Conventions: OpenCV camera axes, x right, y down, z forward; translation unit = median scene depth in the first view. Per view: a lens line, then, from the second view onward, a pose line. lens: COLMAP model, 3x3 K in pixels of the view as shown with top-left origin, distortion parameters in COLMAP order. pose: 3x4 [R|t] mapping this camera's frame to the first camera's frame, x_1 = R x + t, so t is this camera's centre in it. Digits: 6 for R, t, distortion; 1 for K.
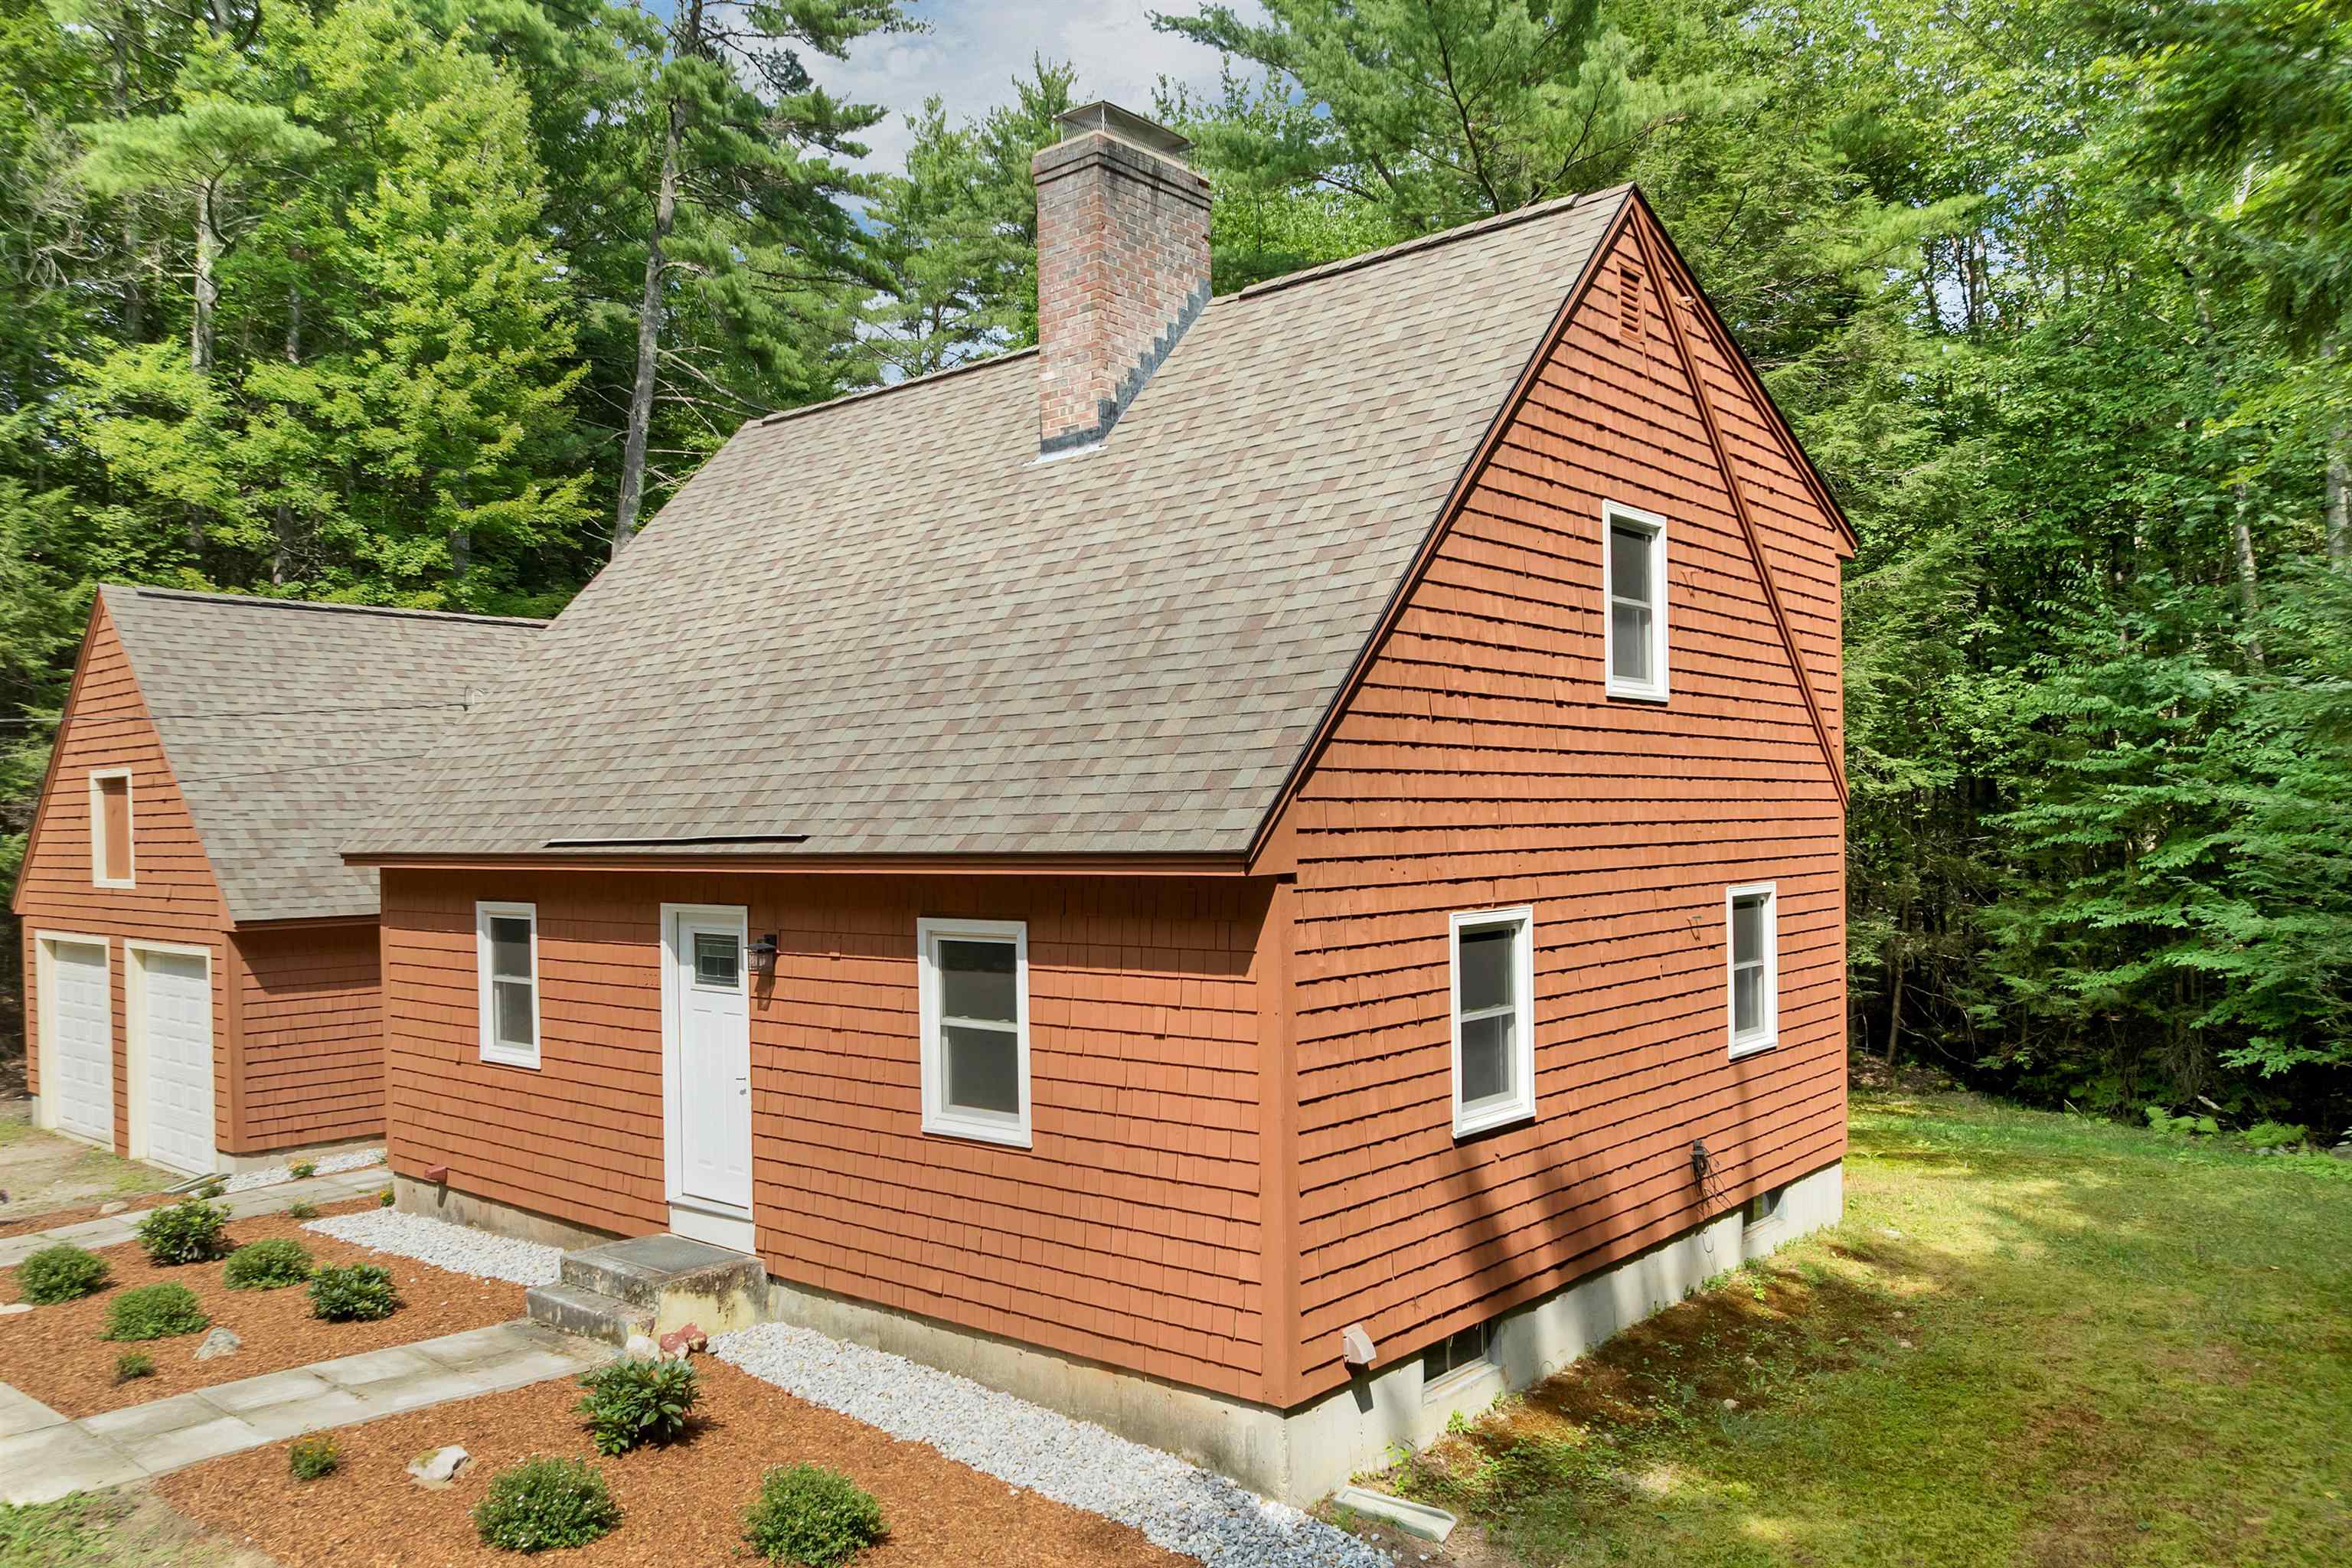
lens RADIAL K [[1707.5, 0, 1187.6], [0, 1707.5, 829.6], [0, 0, 1]] dist [-0.034820, 0.009773]
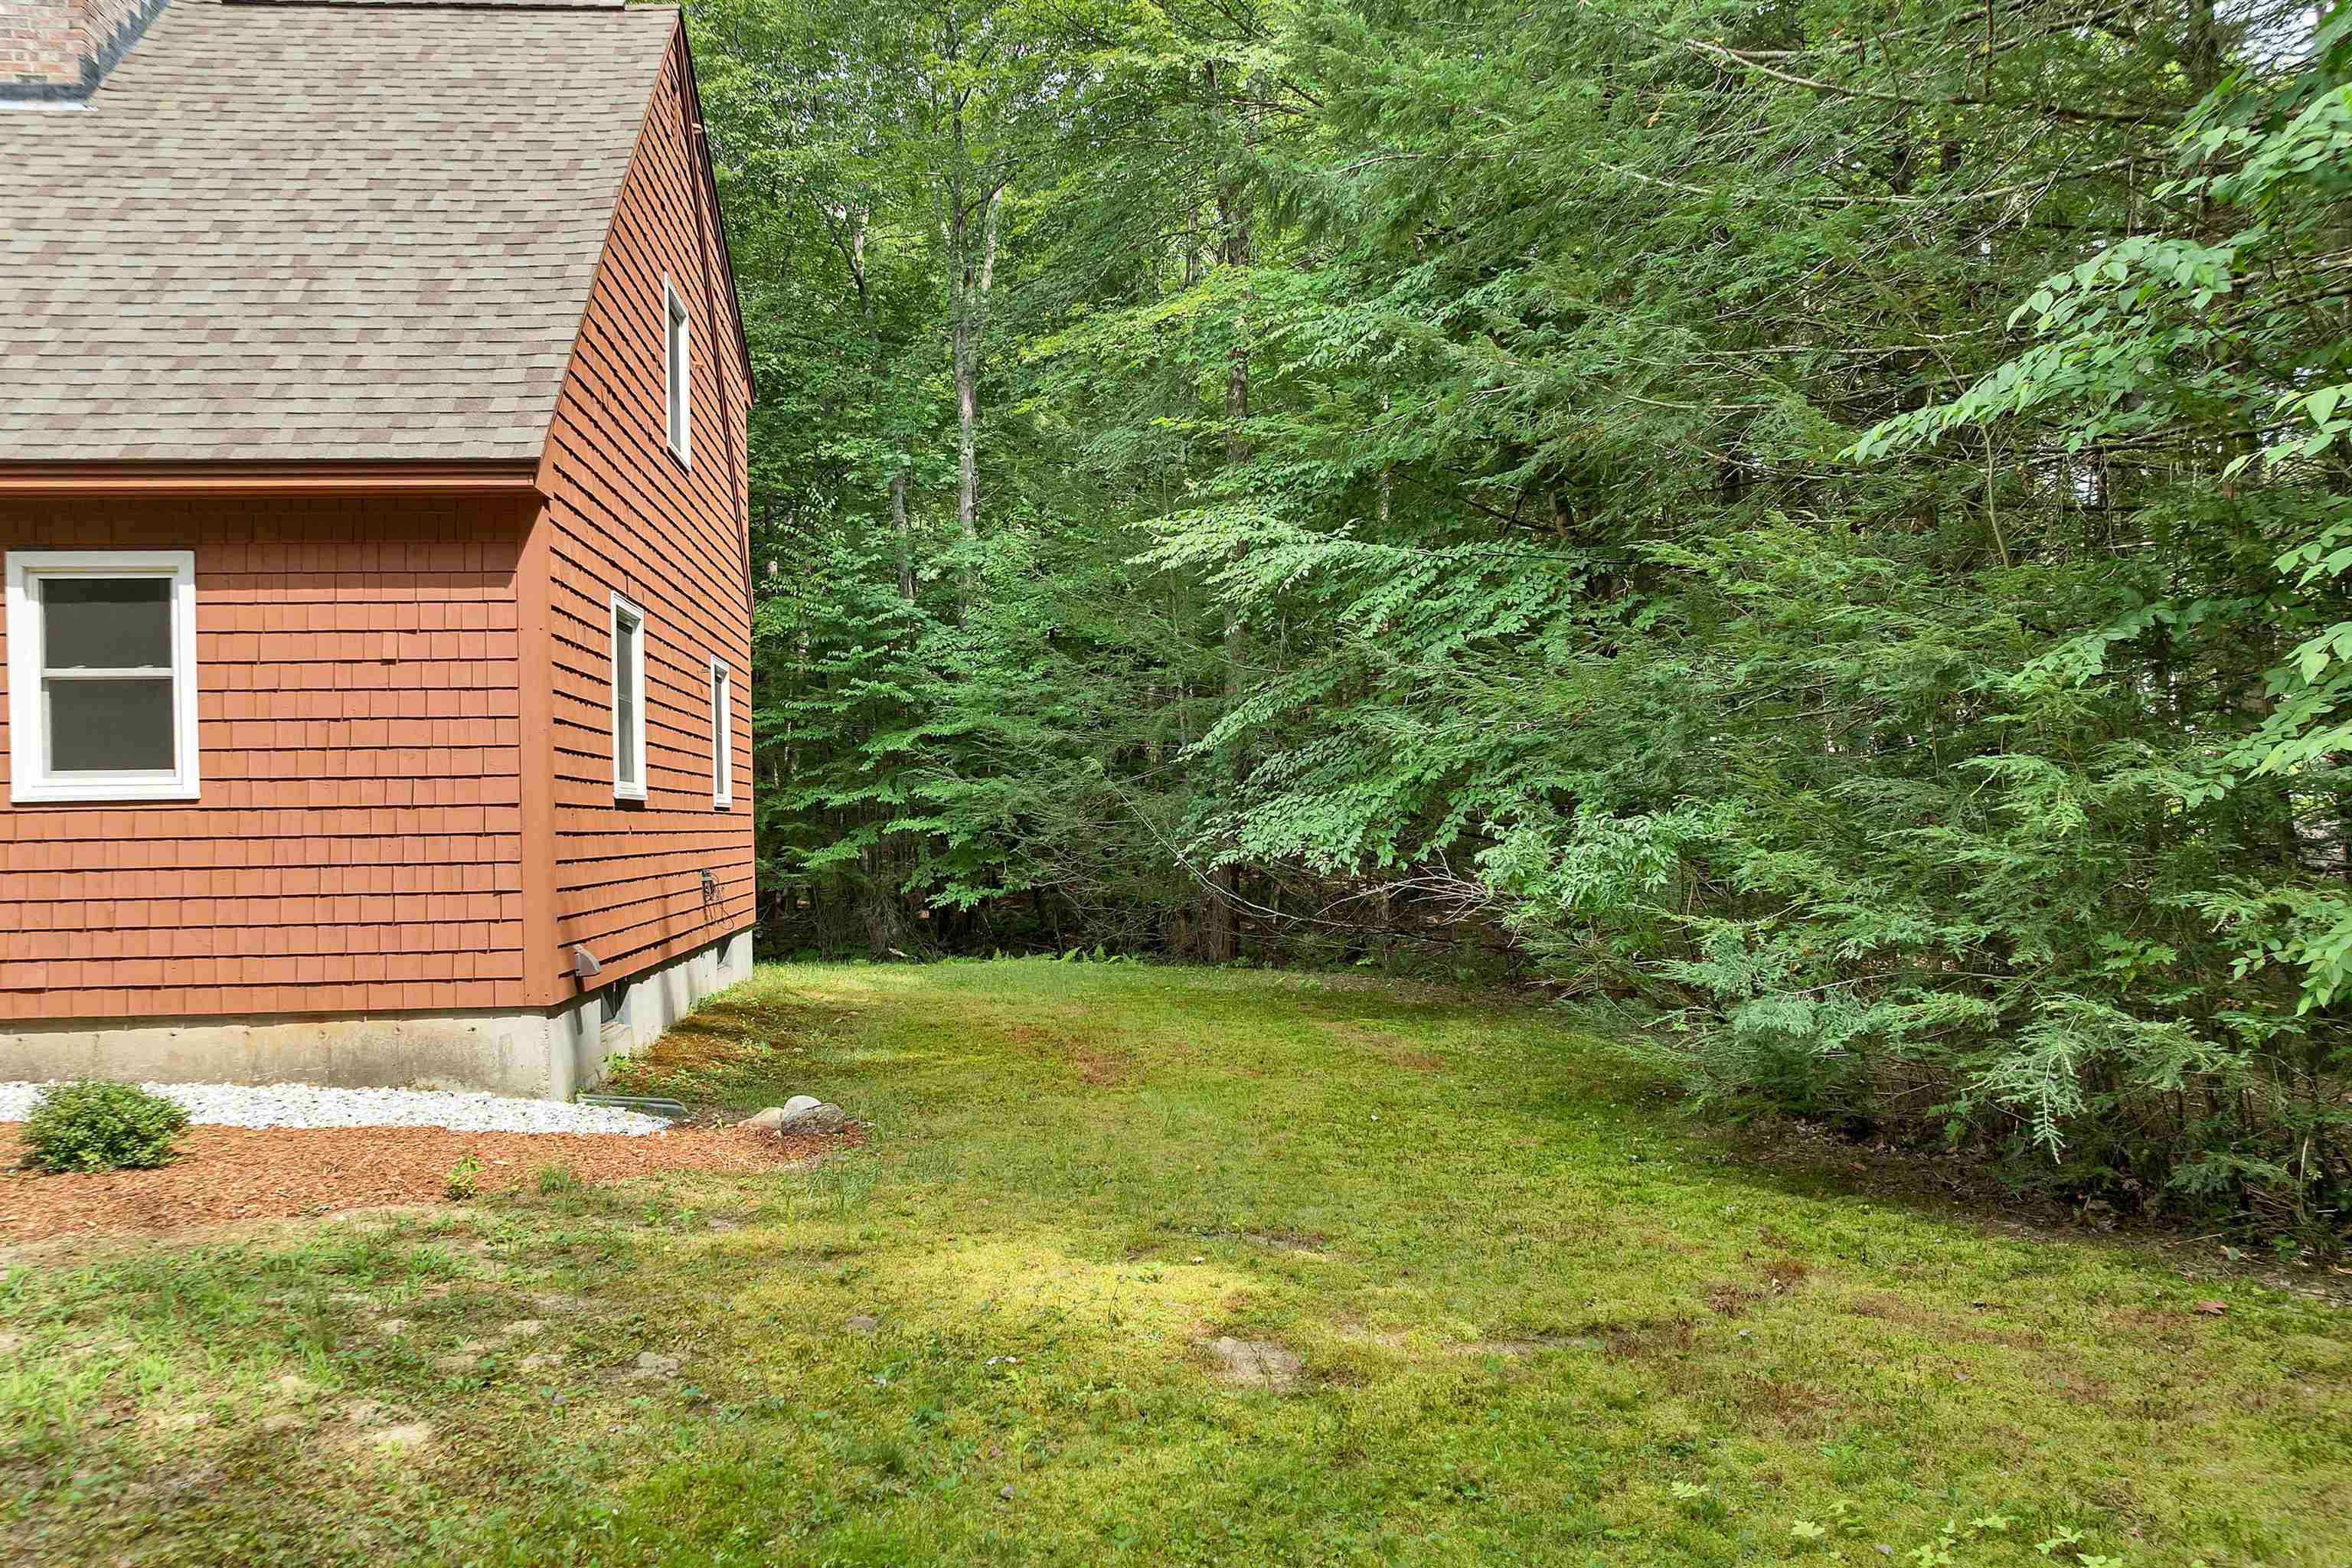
lens RADIAL K [[1707.5, 0, 1179.1], [0, 1707.5, 825.4], [0, 0, 1]] dist [-0.034820, 0.009773]
pose [[0.692479, 0.000964, 0.721438, -0.359633], [0.007805, 0.999931, -0.008828, 0.201156], [-0.721396, 0.011744, 0.692423, -0.007188]]
